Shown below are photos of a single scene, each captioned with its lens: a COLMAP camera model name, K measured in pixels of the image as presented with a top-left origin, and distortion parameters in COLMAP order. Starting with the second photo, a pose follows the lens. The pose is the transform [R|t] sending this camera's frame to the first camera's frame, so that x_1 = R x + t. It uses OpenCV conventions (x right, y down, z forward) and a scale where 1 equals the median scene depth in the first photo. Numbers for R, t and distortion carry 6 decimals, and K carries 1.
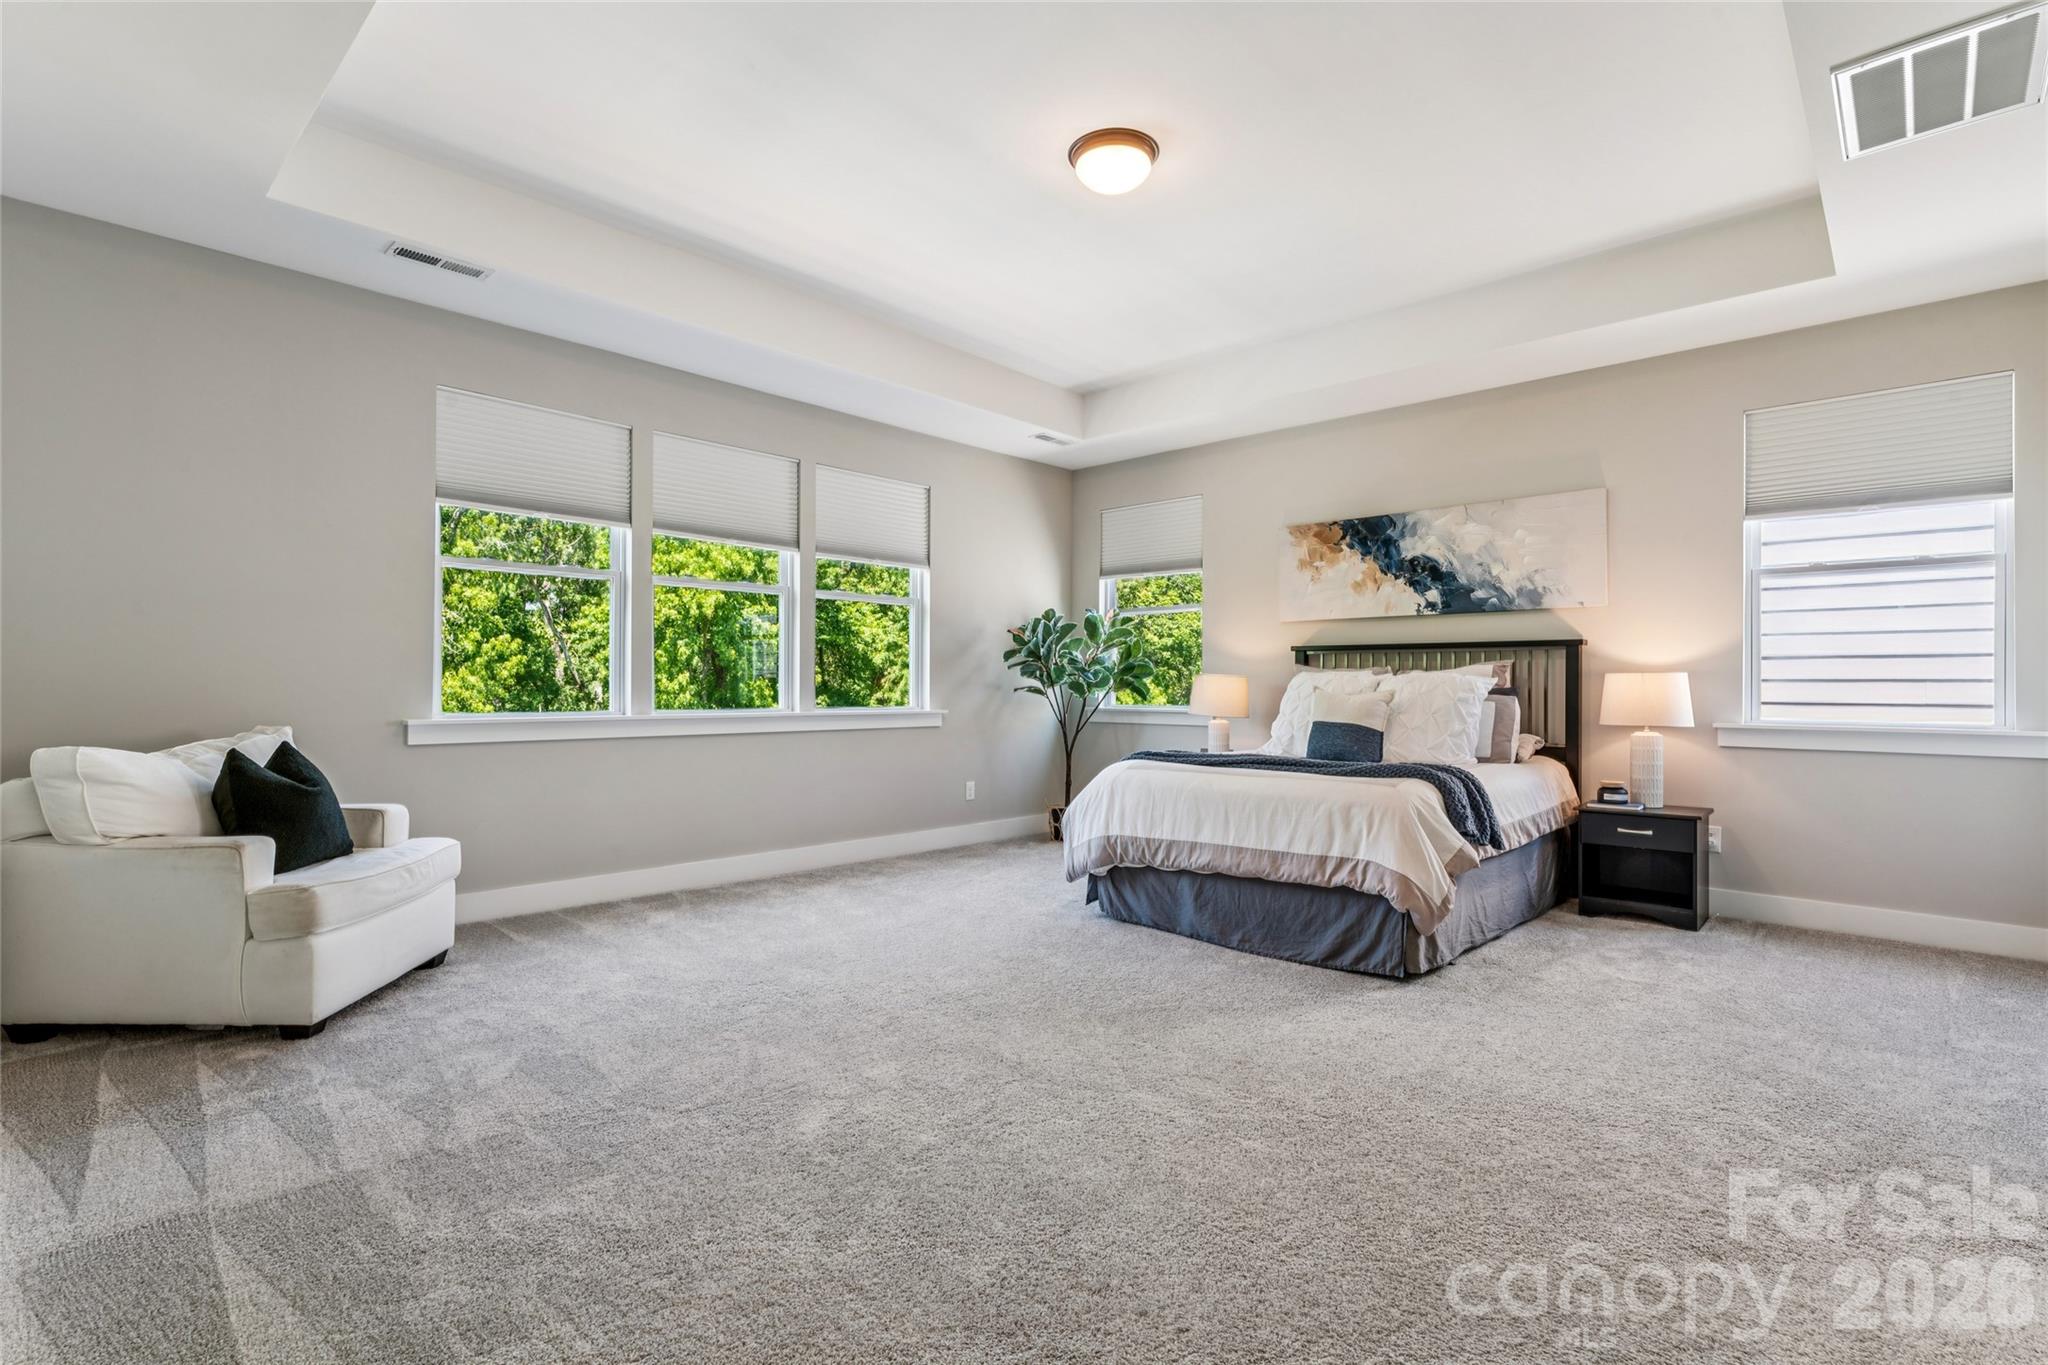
lens RADIAL K [[946.9, 0, 1021.3], [0, 946.9, 680.6], [0, 0, 1]] dist [-0.001996, -0.000713]
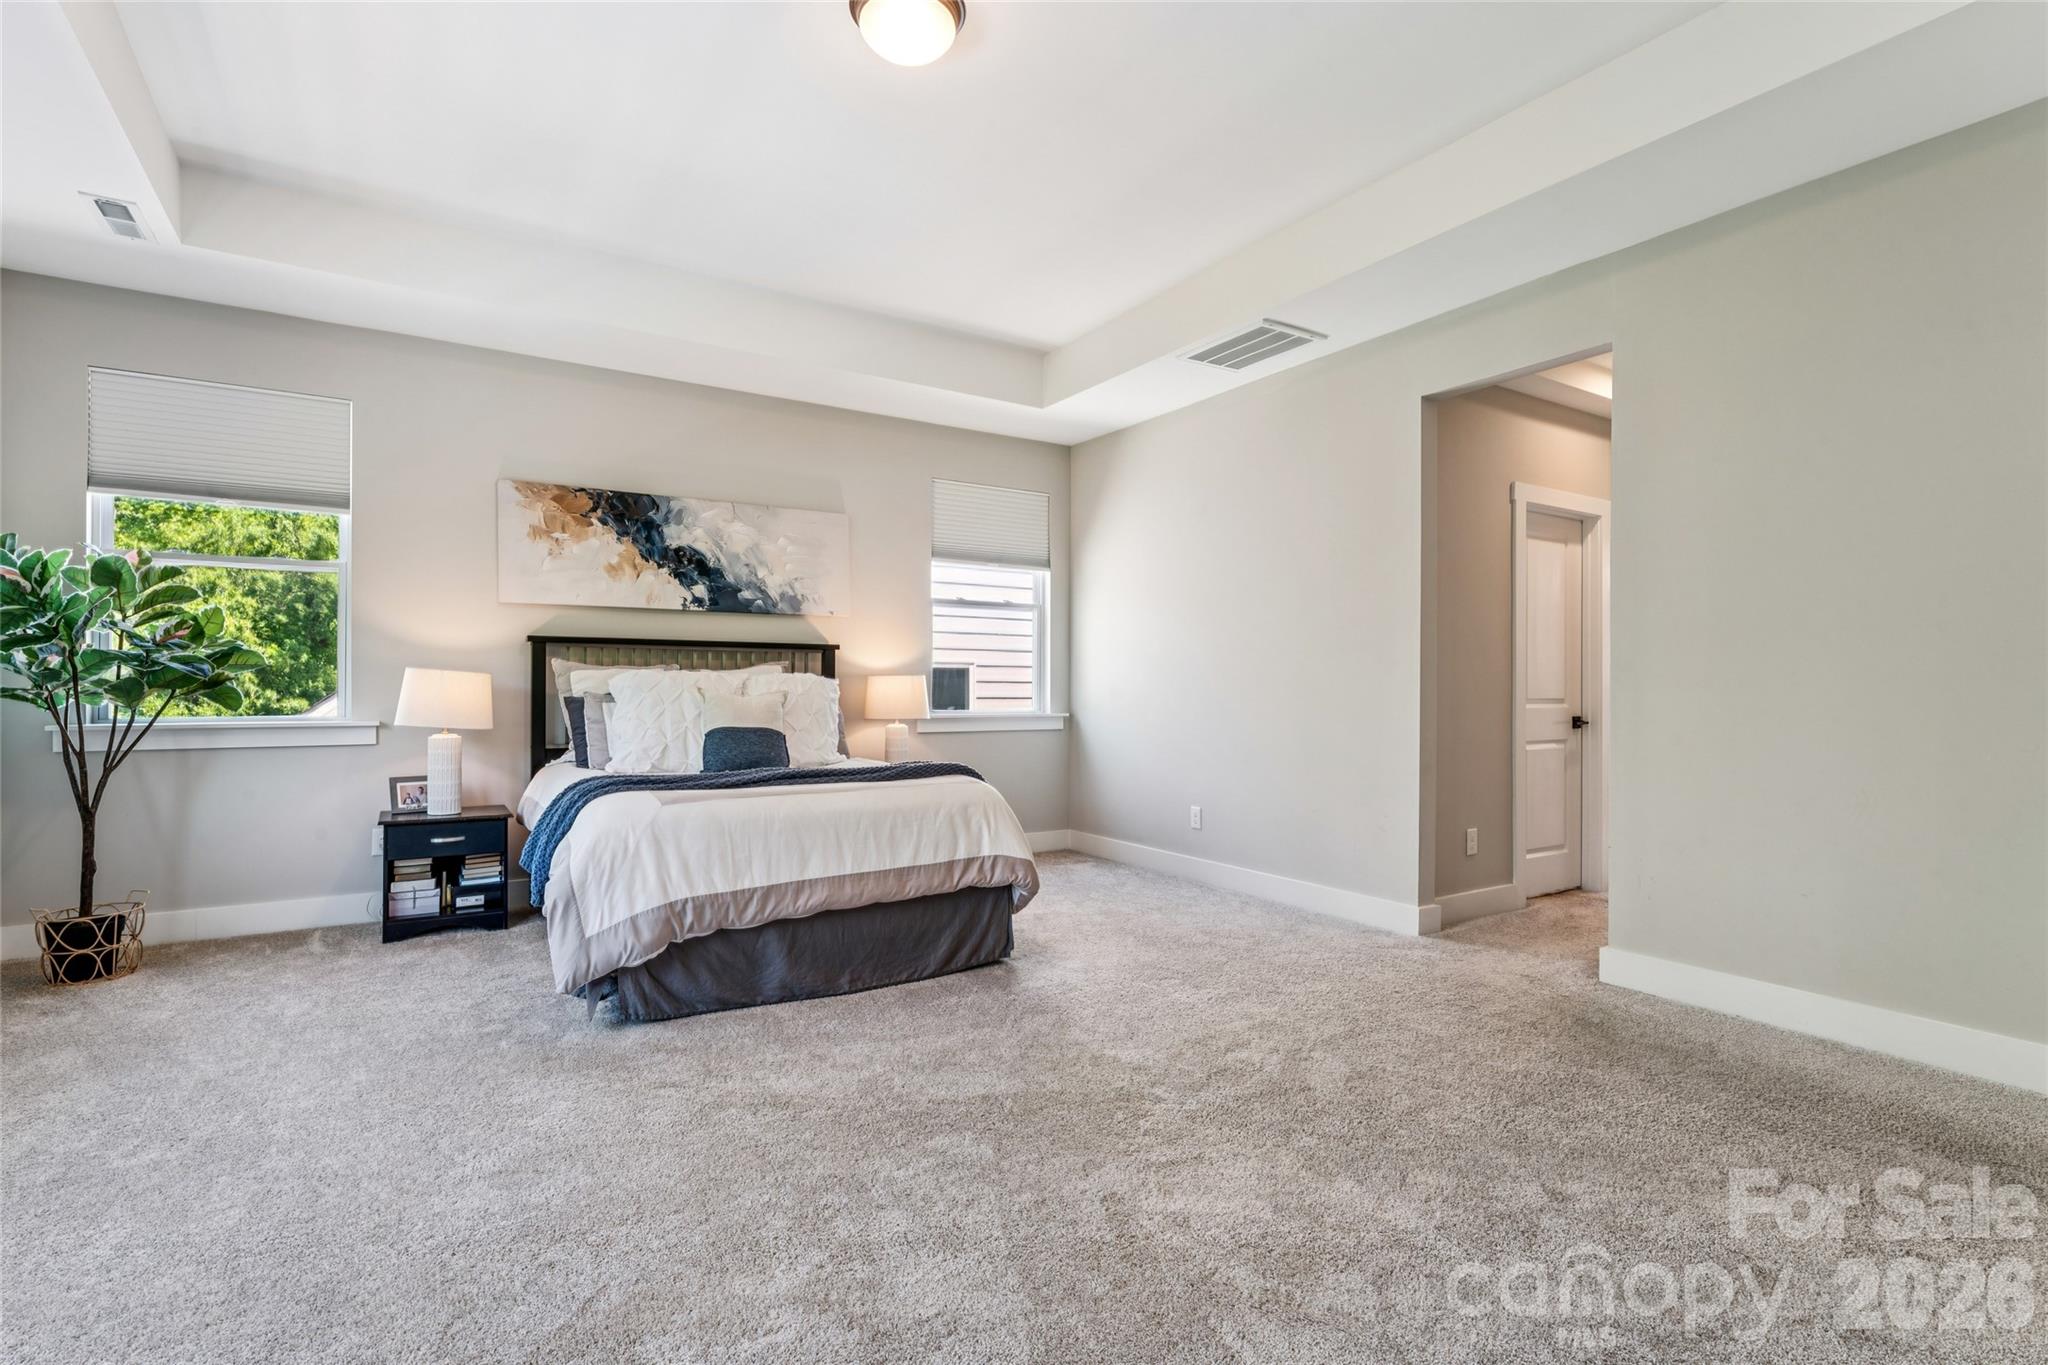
lens RADIAL K [[946.9, 0, 1018.6], [0, 946.9, 690.0], [0, 0, 1]] dist [-0.001996, -0.000713]
pose [[0.268301, -0.005303, 0.963320, -0.409806], [-0.008188, 0.999936, 0.007785, -0.000340], [-0.963300, -0.009976, 0.268241, 0.452966]]
